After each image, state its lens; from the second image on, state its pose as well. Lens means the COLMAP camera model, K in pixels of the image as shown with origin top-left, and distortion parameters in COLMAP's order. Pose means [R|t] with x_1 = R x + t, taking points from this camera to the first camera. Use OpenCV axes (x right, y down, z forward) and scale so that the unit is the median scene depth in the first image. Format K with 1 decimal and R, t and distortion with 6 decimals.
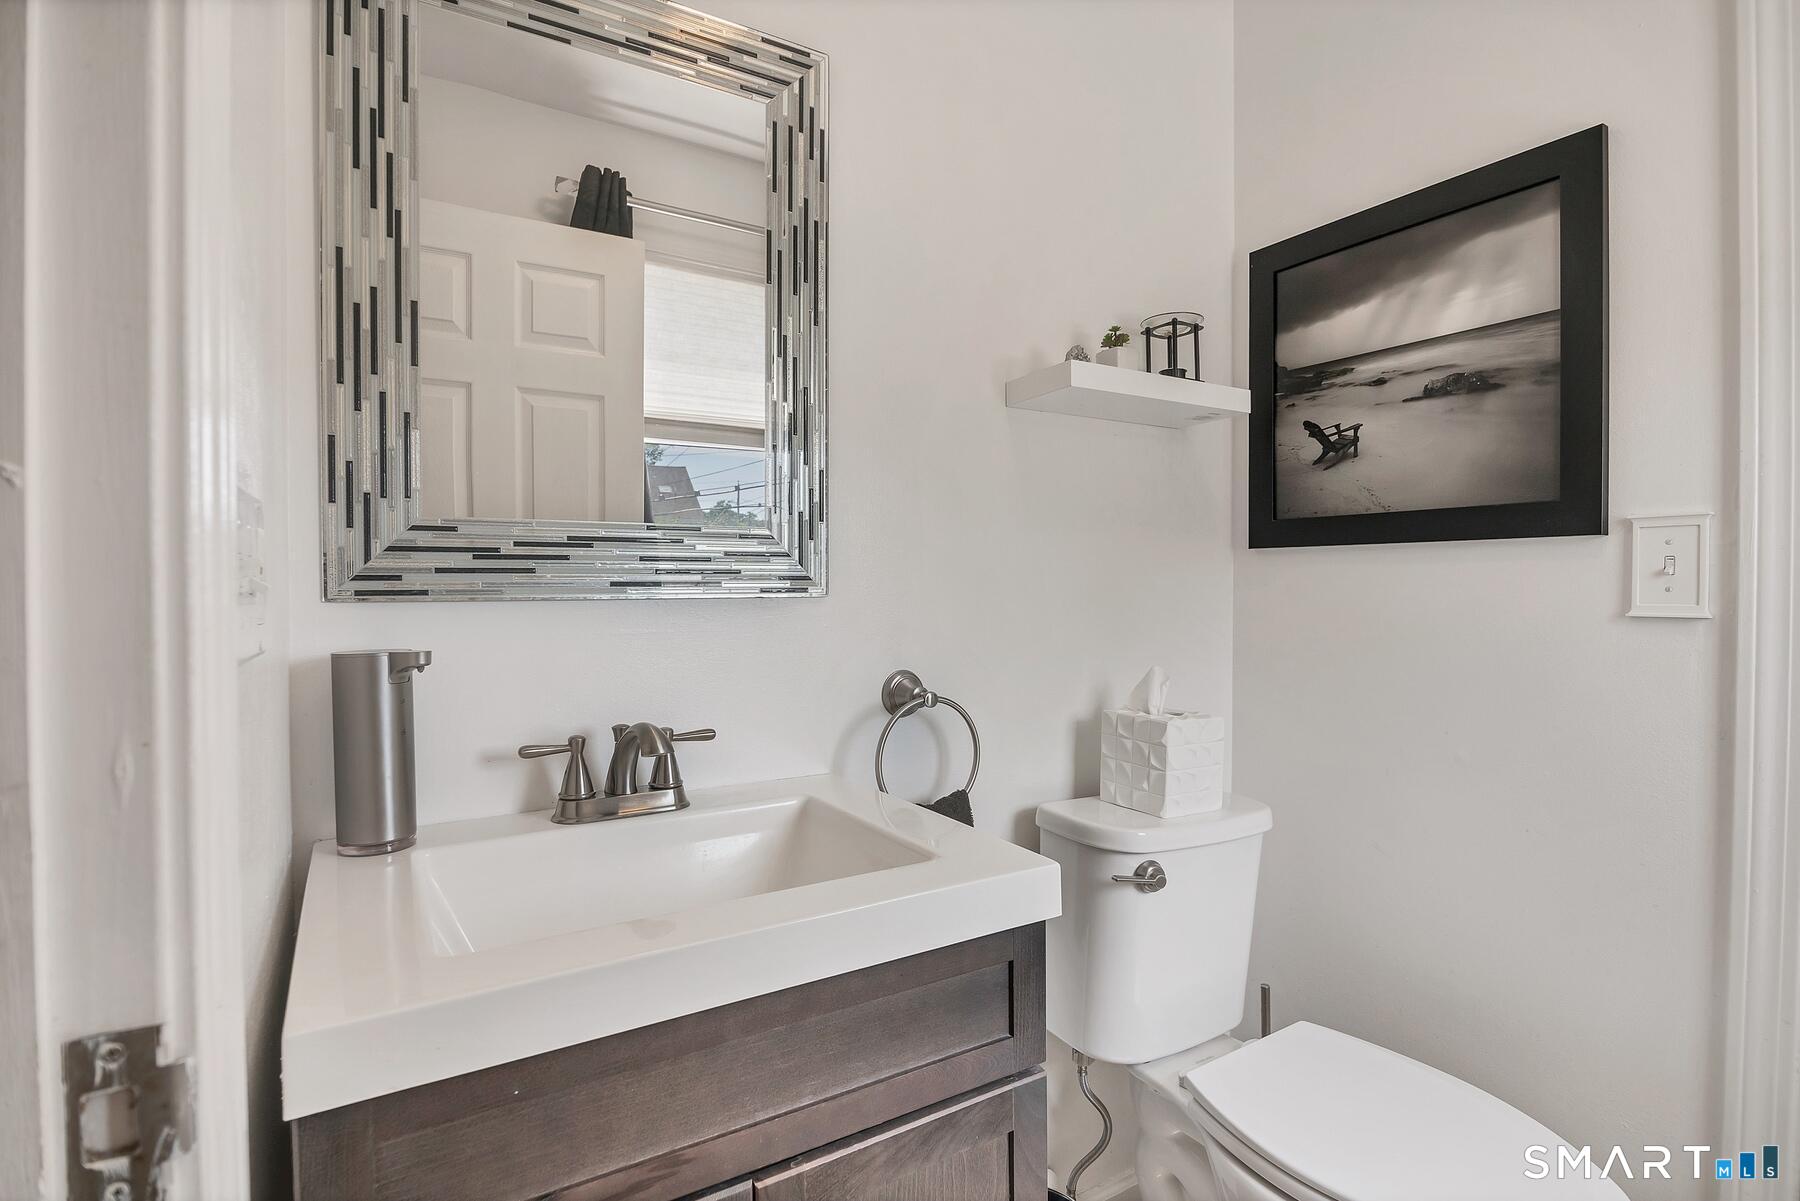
lens RADIAL K [[877.7, 0, 895.6], [0, 877.7, 595.1], [0, 0, 1]] dist [-0.004840, -0.006489]
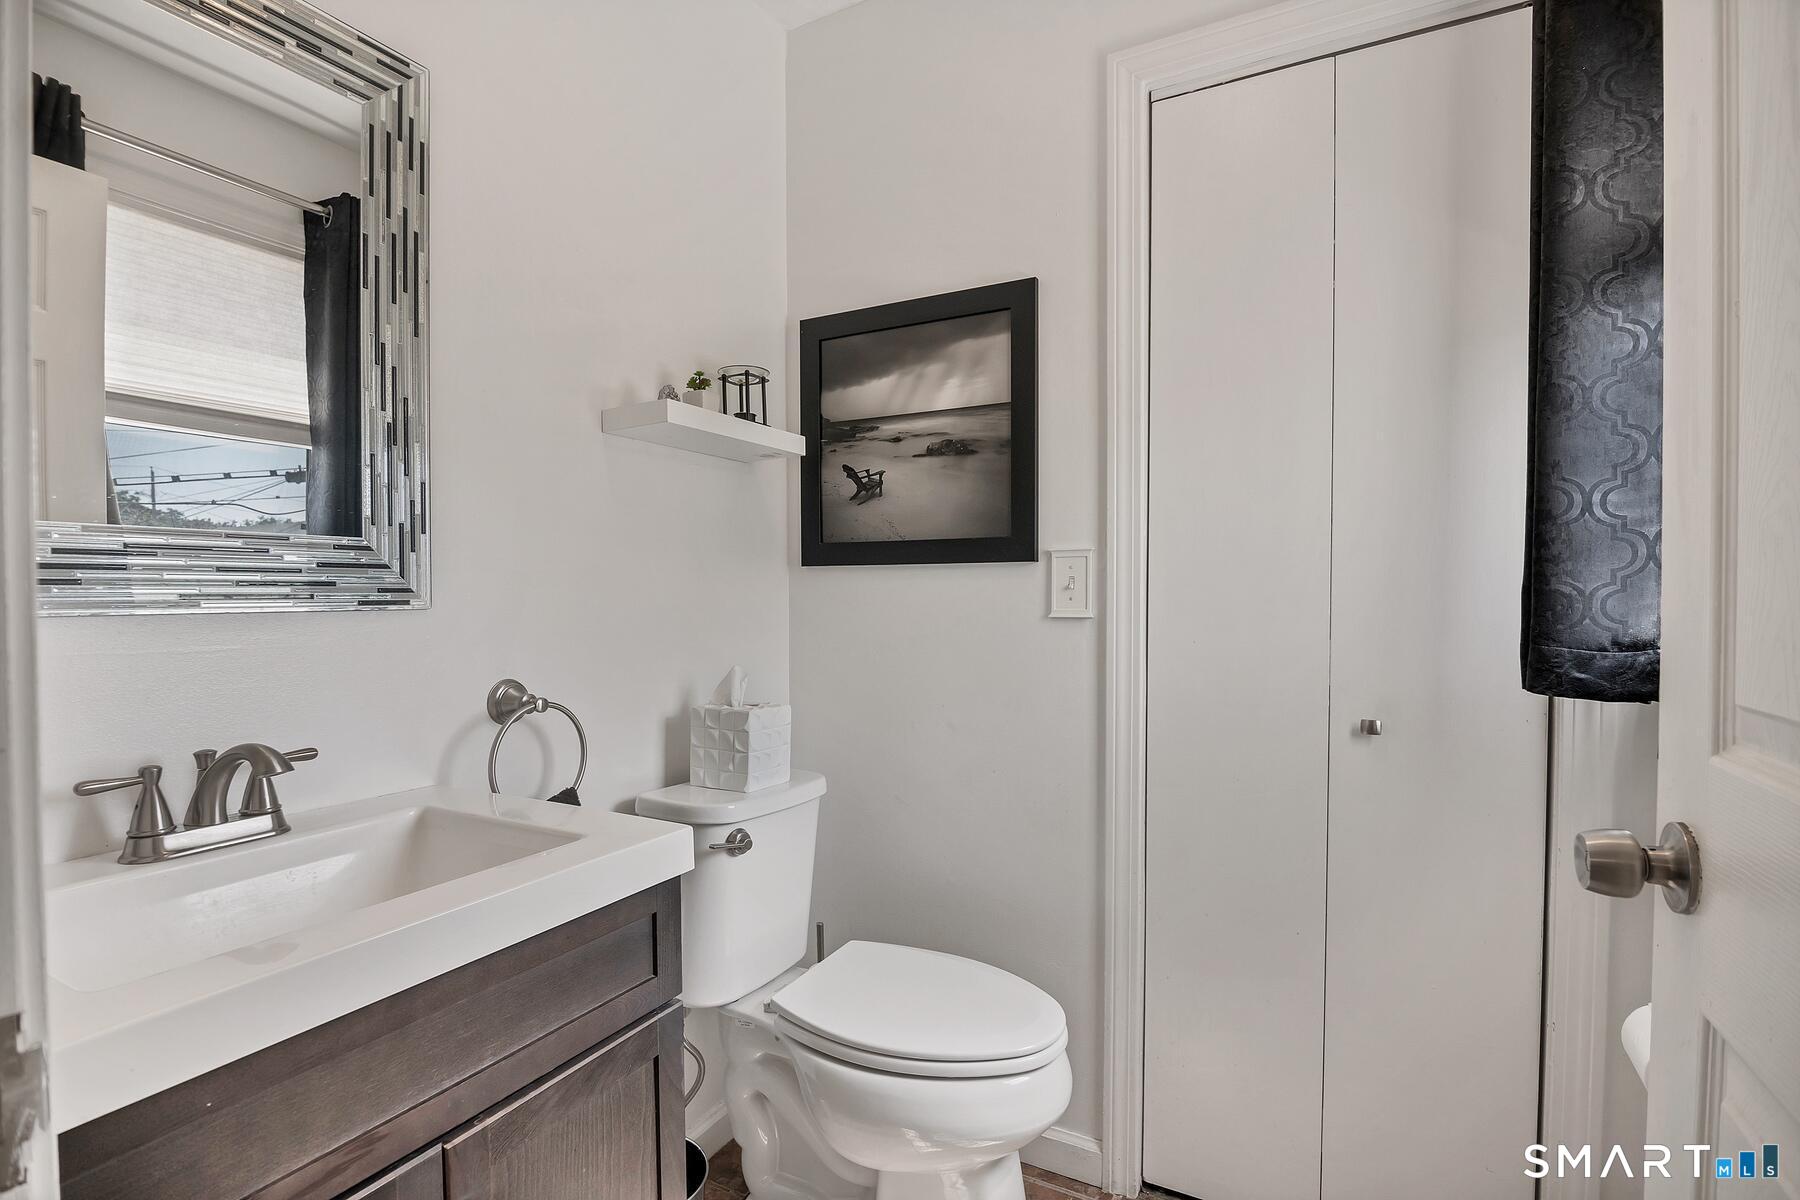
lens RADIAL K [[877.7, 0, 896.5], [0, 877.7, 604.5], [0, 0, 1]] dist [-0.004840, -0.006489]
pose [[0.858689, -0.006522, 0.512455, -0.136501], [0.007661, 0.999971, -0.000111, 0.000821], [-0.512439, 0.004022, 0.858714, -0.135620]]
